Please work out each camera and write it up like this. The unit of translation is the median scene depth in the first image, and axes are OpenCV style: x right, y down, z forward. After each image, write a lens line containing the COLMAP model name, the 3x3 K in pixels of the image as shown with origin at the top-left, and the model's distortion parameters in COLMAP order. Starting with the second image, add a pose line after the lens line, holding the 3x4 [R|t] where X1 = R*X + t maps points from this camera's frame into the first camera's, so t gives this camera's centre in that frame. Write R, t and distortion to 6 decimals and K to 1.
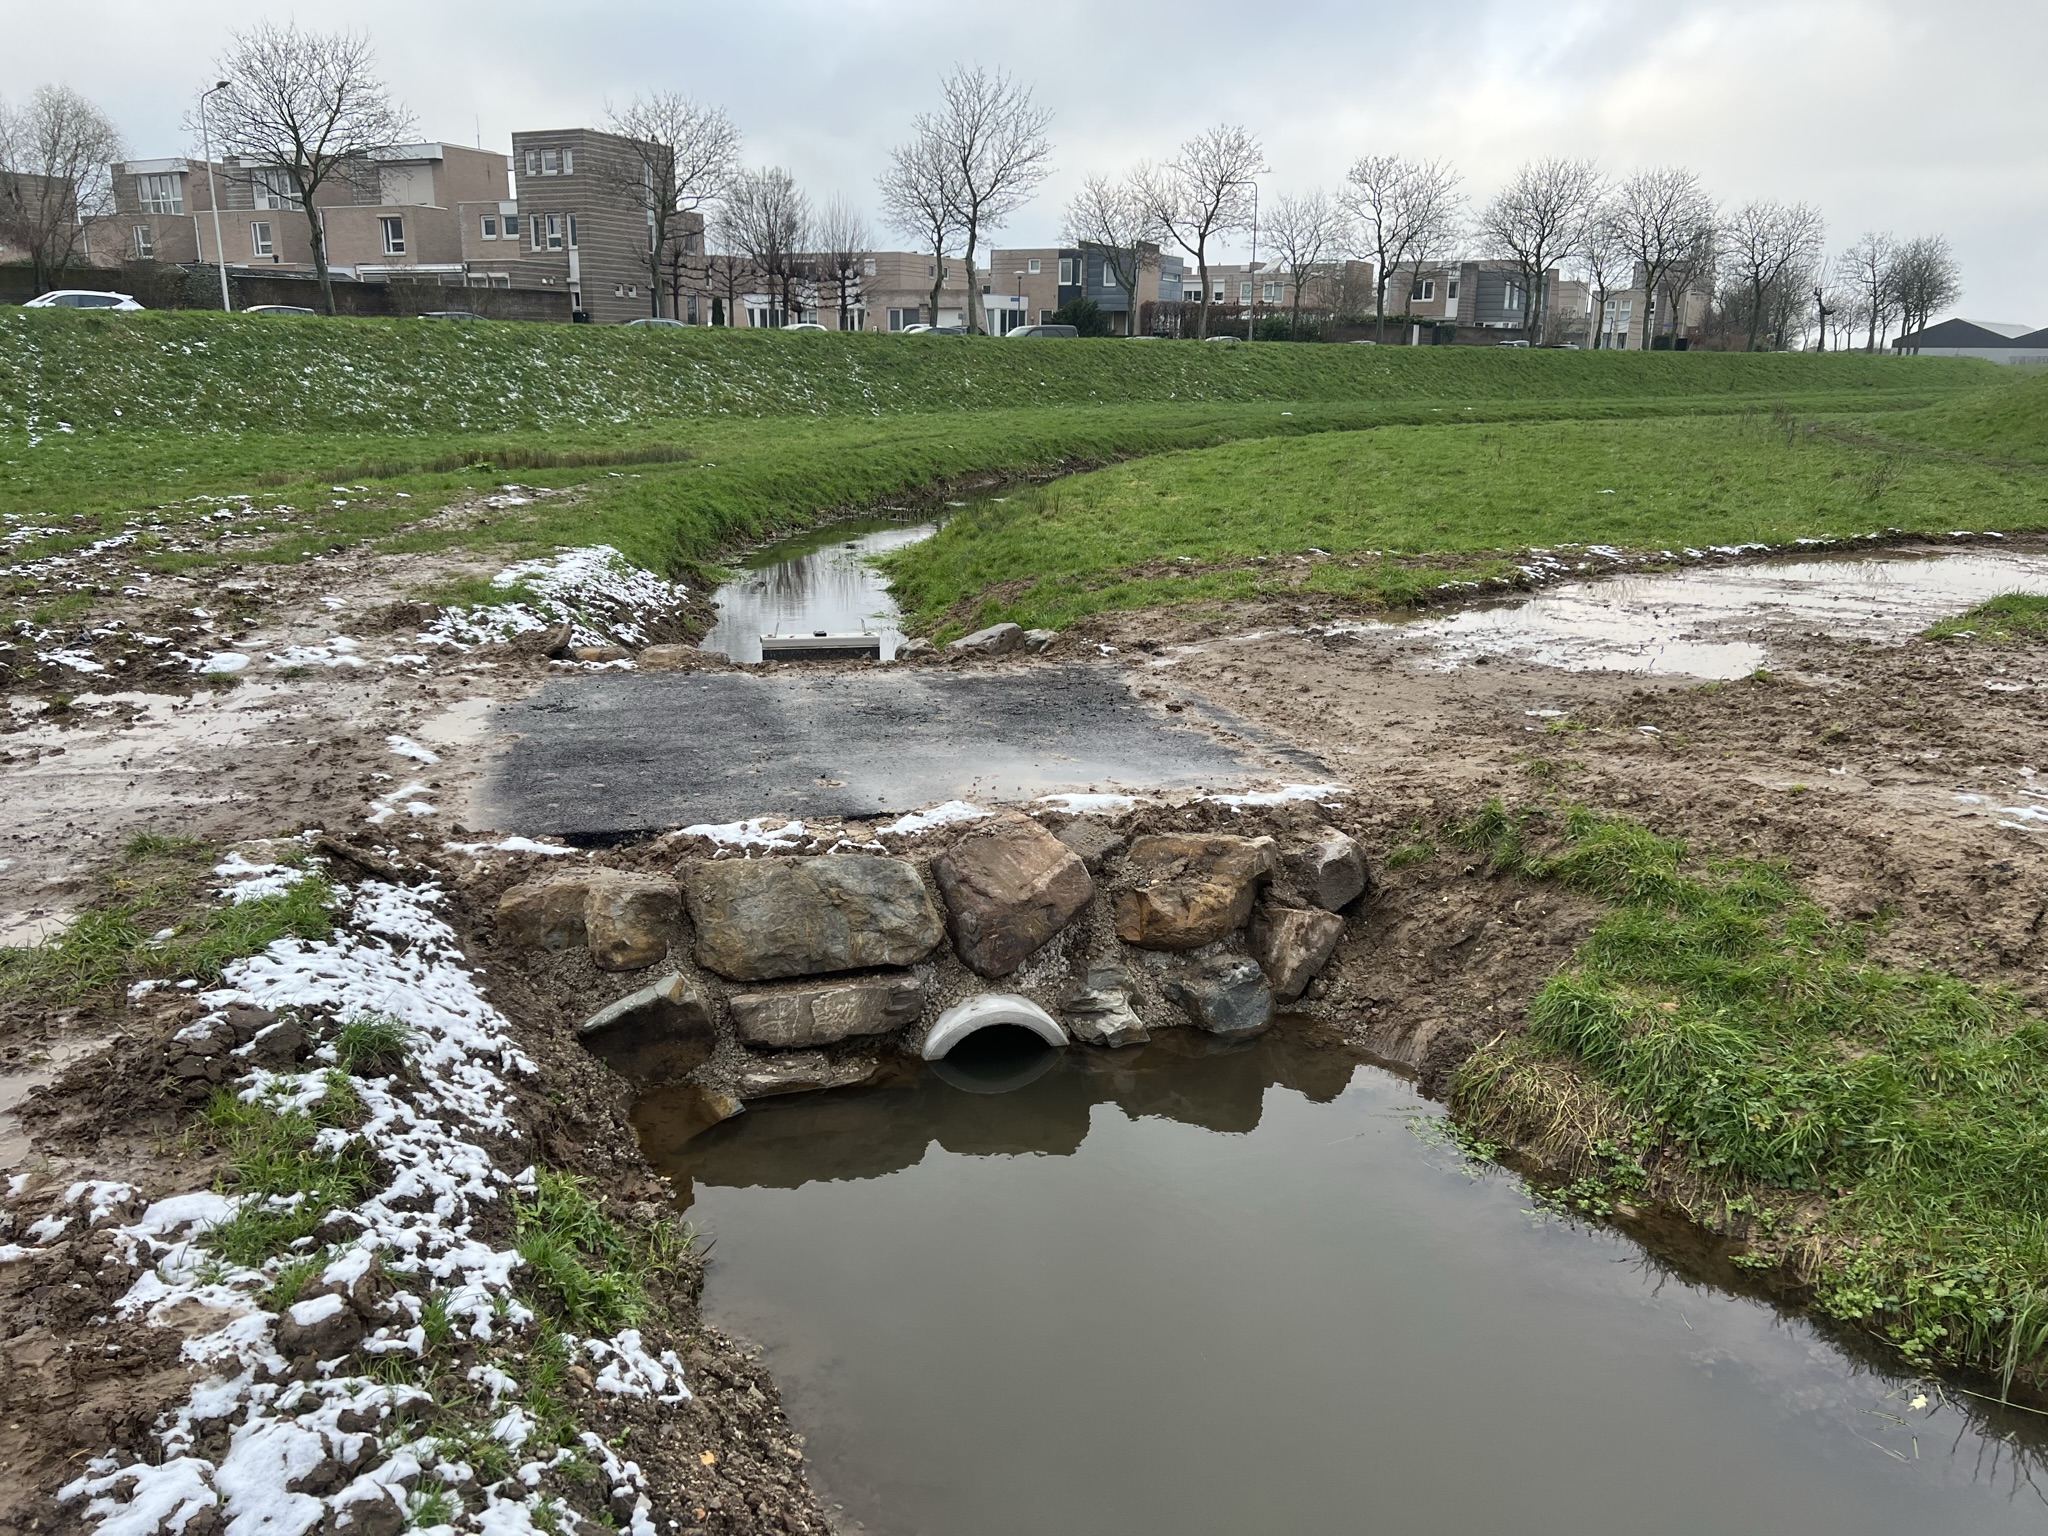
lens RADIAL K [[1540.3, 0, 1024.0], [0, 1540.3, 768.0], [0, 0, 1]] dist [0.078431, -0.081231]
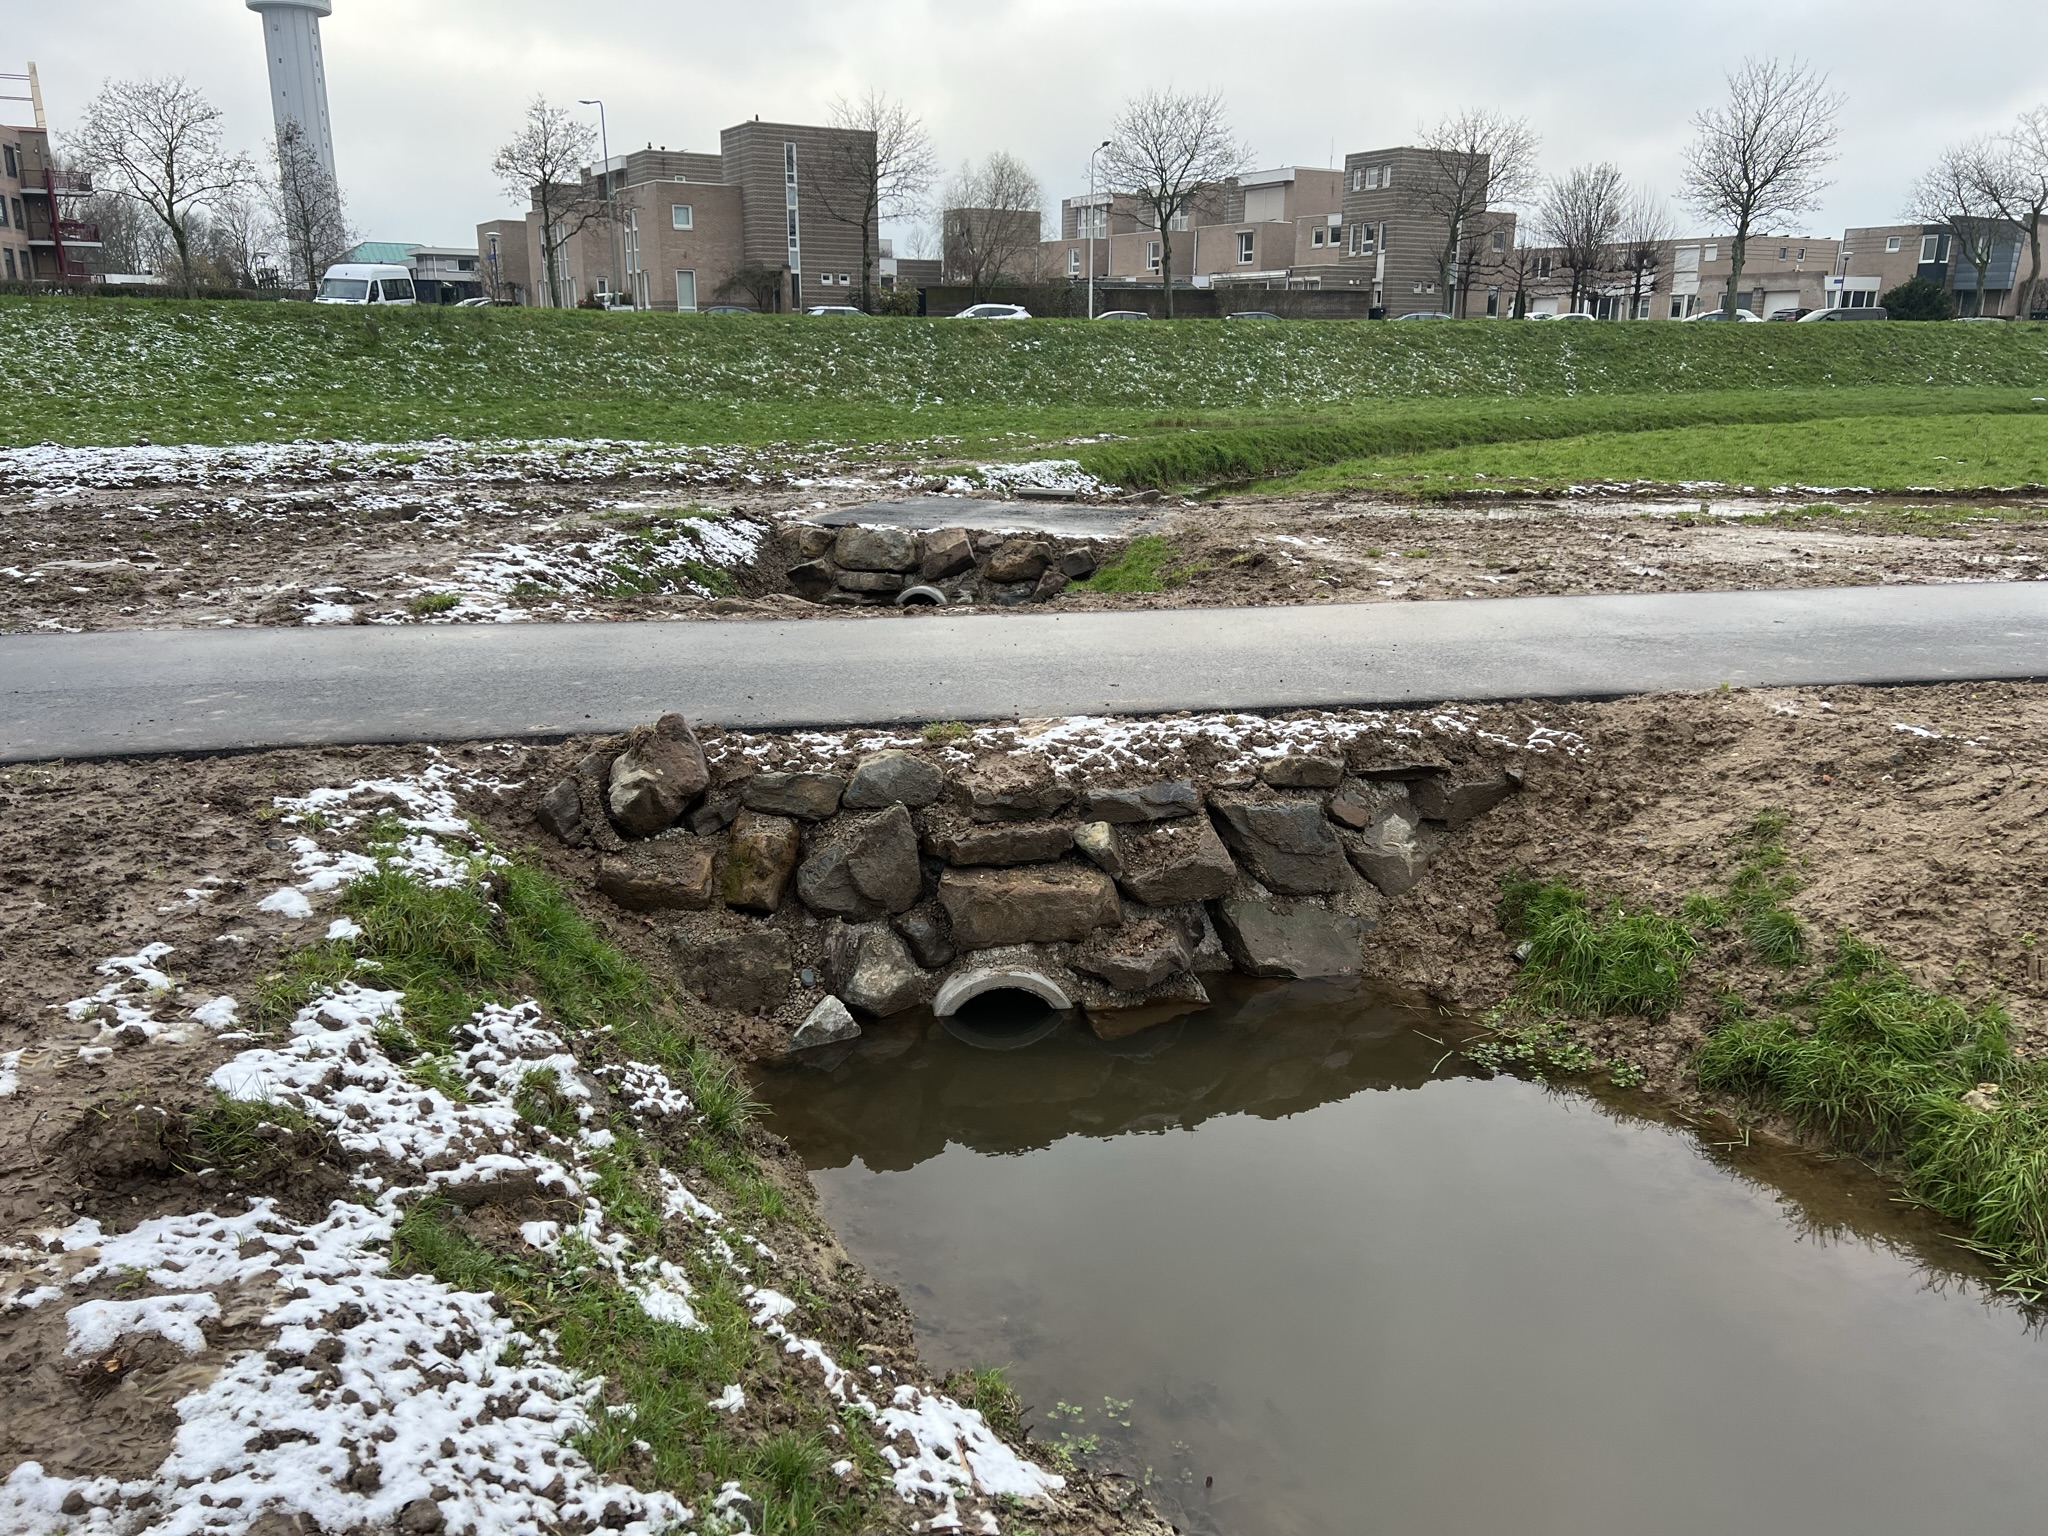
lens RADIAL K [[1562.1, 0, 1024.0], [0, 1562.1, 768.0], [0, 0, 1]] dist [0.052868, -0.057964]
pose [[0.845484, 0.133357, -0.517081, 0.134730], [-0.131525, 0.990490, 0.040392, 0.028225], [0.517550, 0.033859, 0.854983, -0.106189]]
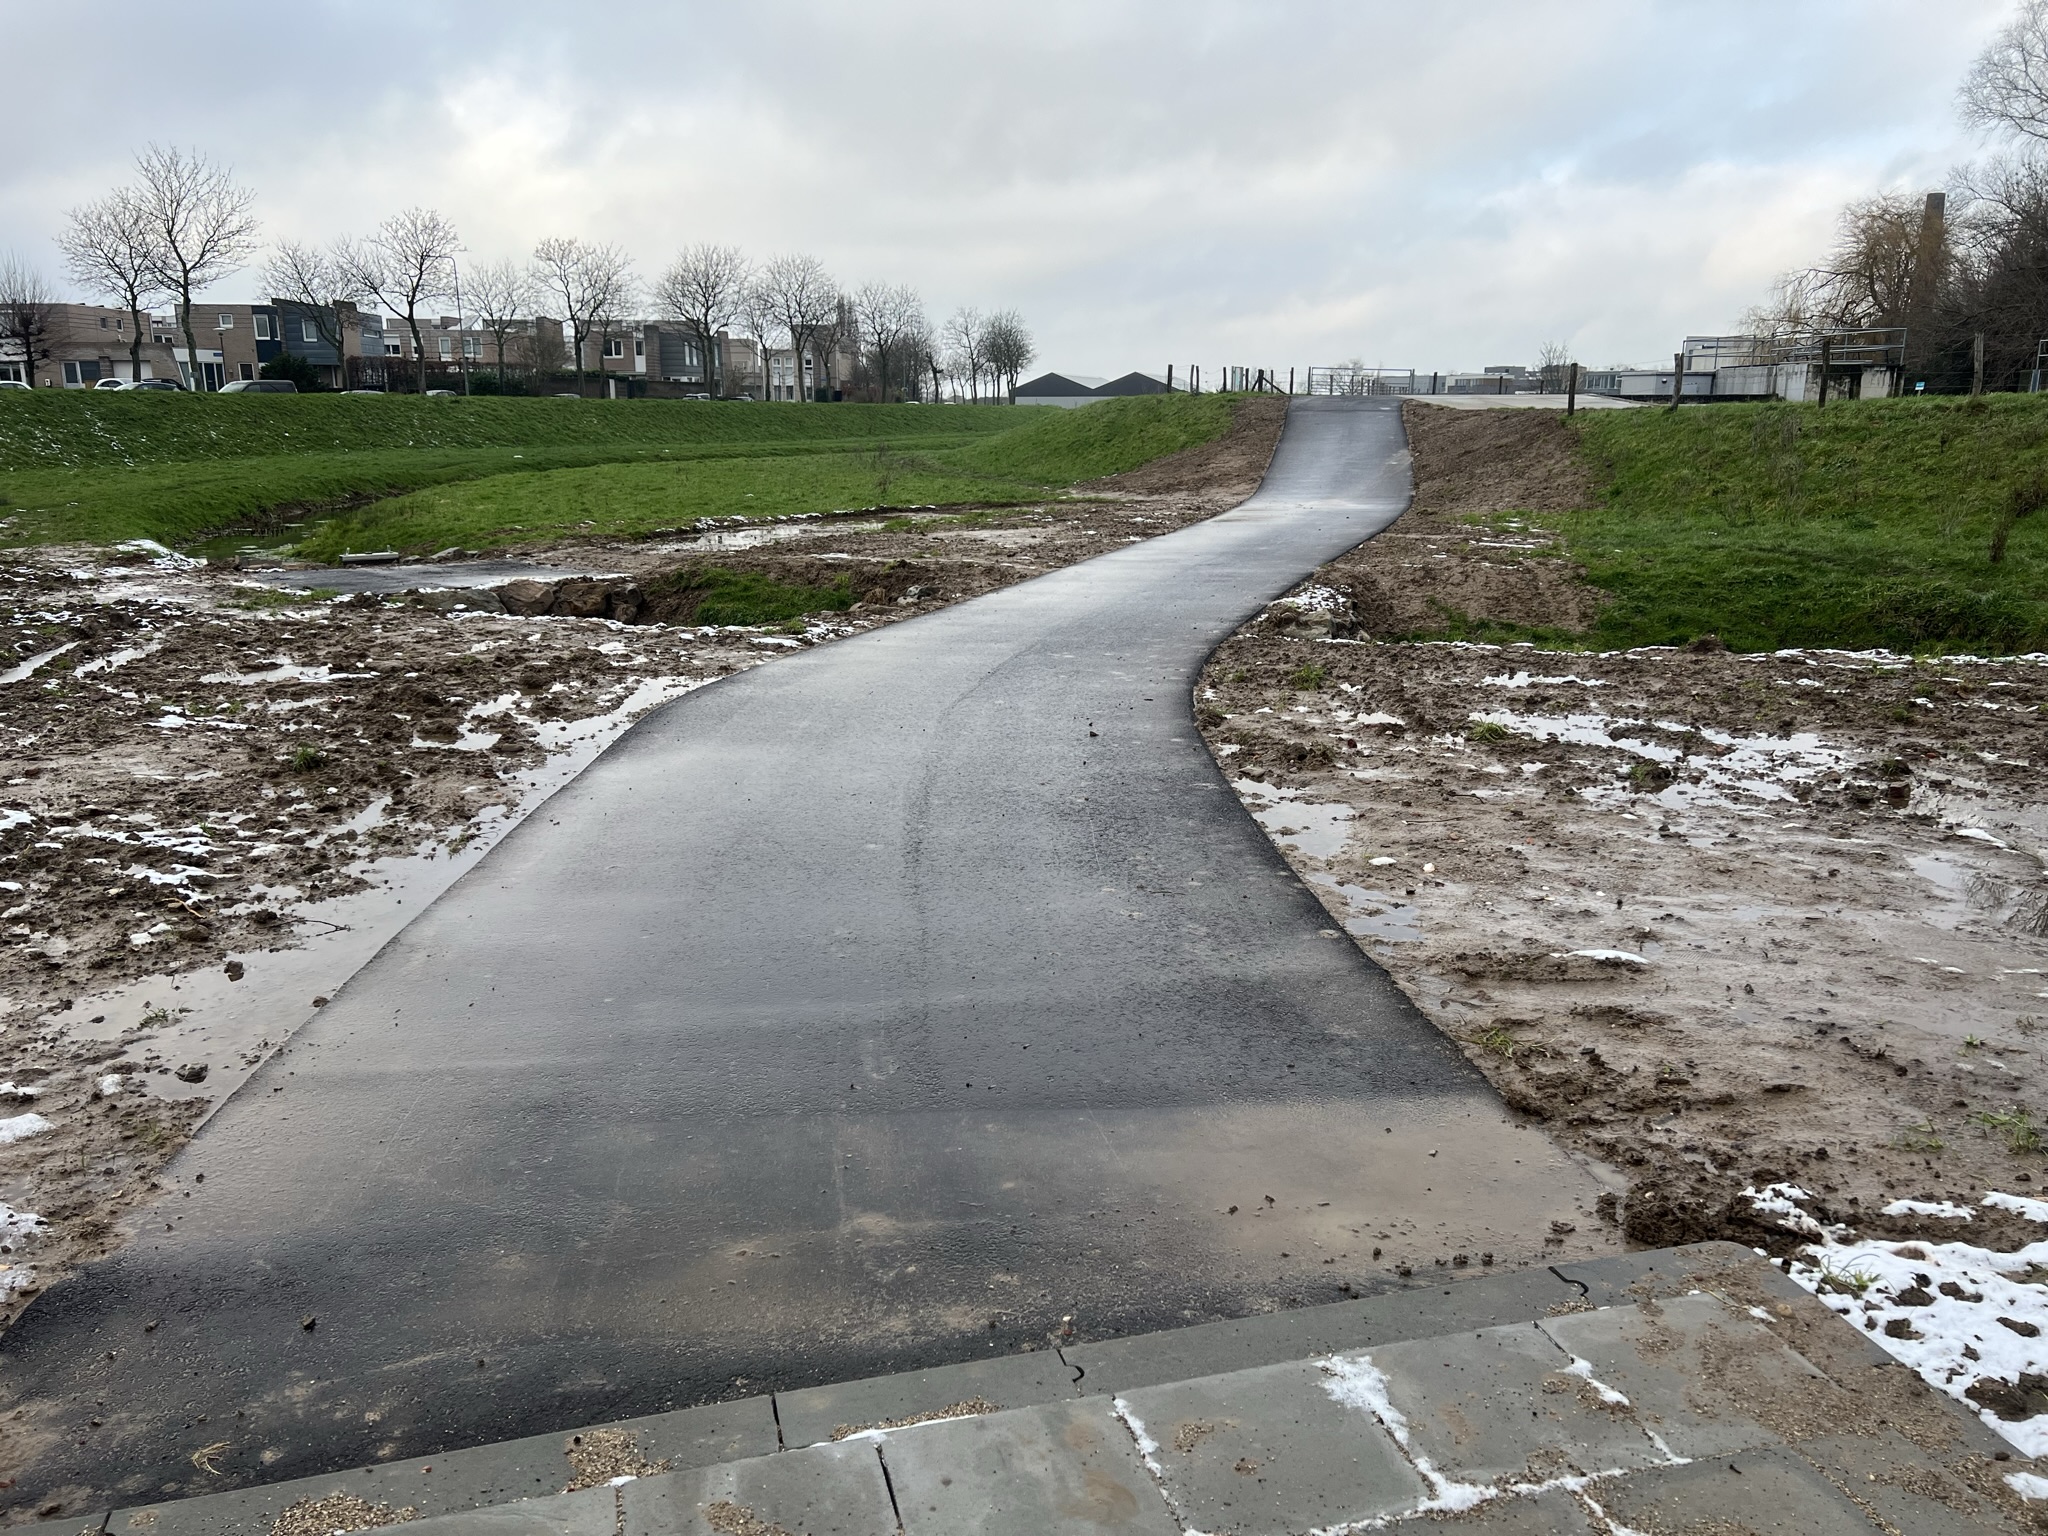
lens RADIAL K [[1540.3, 0, 1024.0], [0, 1540.3, 768.0], [0, 0, 1]] dist [0.078431, -0.081231]
pose [[0.881380, -0.120231, 0.456851, -0.050330], [0.133013, 0.991105, 0.004217, 0.045224], [-0.453295, 0.057050, 0.889533, -0.186123]]
